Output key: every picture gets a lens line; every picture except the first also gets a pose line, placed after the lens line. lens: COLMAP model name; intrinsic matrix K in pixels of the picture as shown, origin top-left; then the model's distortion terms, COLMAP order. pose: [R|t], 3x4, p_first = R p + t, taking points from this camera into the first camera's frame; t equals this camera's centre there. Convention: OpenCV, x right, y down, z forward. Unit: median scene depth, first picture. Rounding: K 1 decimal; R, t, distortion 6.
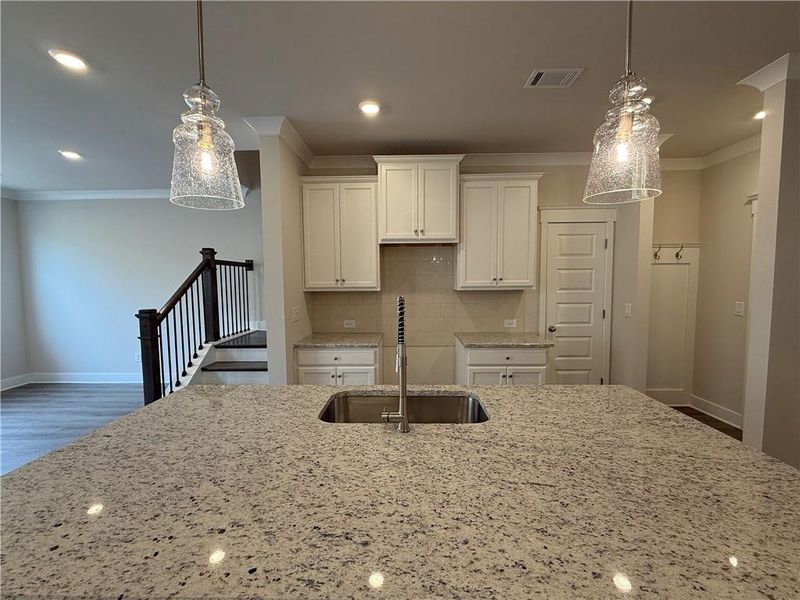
lens RADIAL K [[330.4, 0, 403.1], [0, 330.4, 299.8], [0, 0, 1]] dist [0.000107, 0.000227]
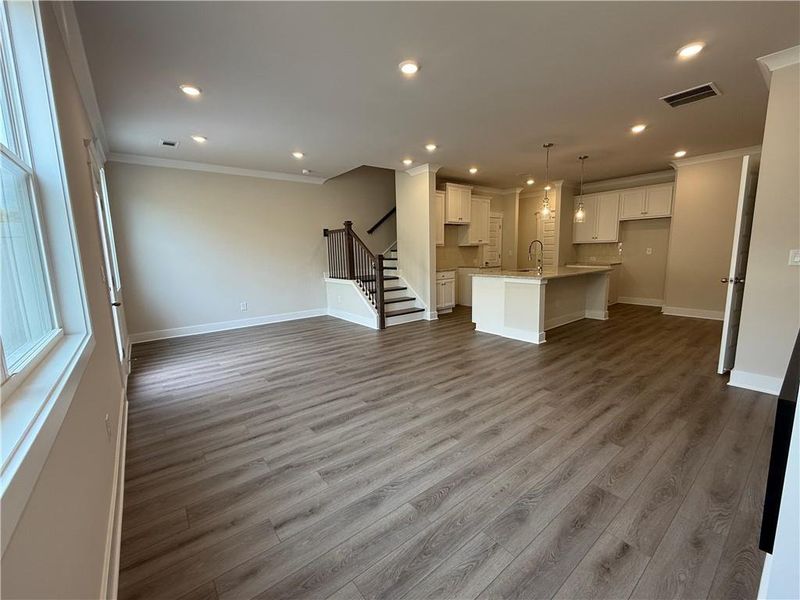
lens RADIAL K [[330.4, 0, 400.1], [0, 330.4, 299.4], [0, 0, 1]] dist [0.000107, 0.000227]
pose [[0.773697, -0.103098, 0.625111, -1.691124], [0.055109, 0.993882, 0.095711, 0.096548], [-0.631155, -0.039602, 0.774645, -0.490826]]
